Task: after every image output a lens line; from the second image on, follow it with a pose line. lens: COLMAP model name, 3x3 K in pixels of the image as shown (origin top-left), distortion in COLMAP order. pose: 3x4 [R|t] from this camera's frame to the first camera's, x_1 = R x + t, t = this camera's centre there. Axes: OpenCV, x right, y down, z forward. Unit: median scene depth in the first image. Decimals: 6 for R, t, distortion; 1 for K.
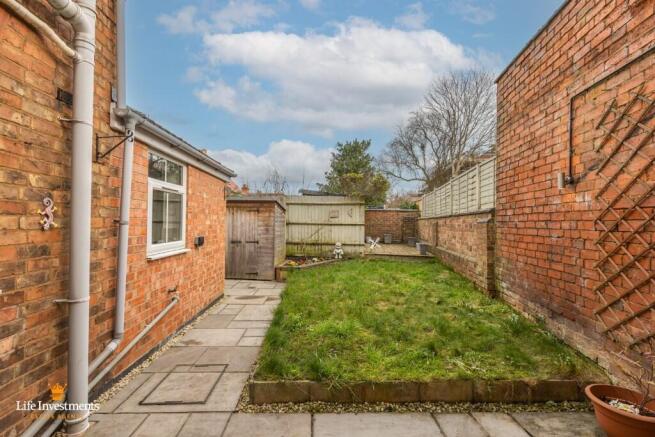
lens RADIAL K [[301.8, 0, 324.1], [0, 301.8, 214.8], [0, 0, 1]] dist [0.002299, -0.000265]
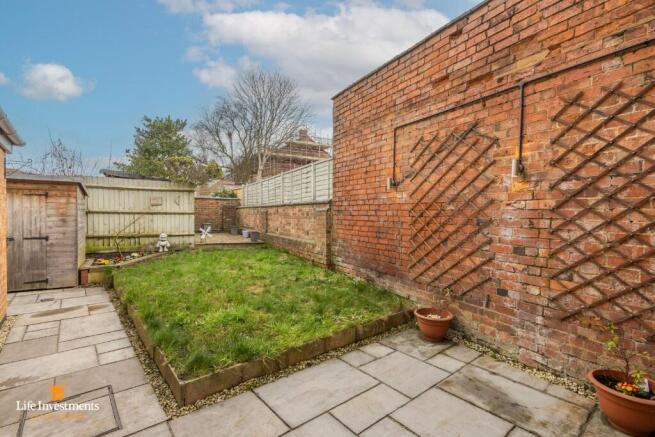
lens RADIAL K [[303.9, 0, 329.8], [0, 303.9, 214.1], [0, 0, 1]] dist [0.000922, -0.000270]
pose [[0.788346, -0.006445, 0.615198, -0.278078], [-0.016146, 0.999384, 0.031160, -0.002270], [-0.615020, -0.034498, 0.787756, 0.001207]]
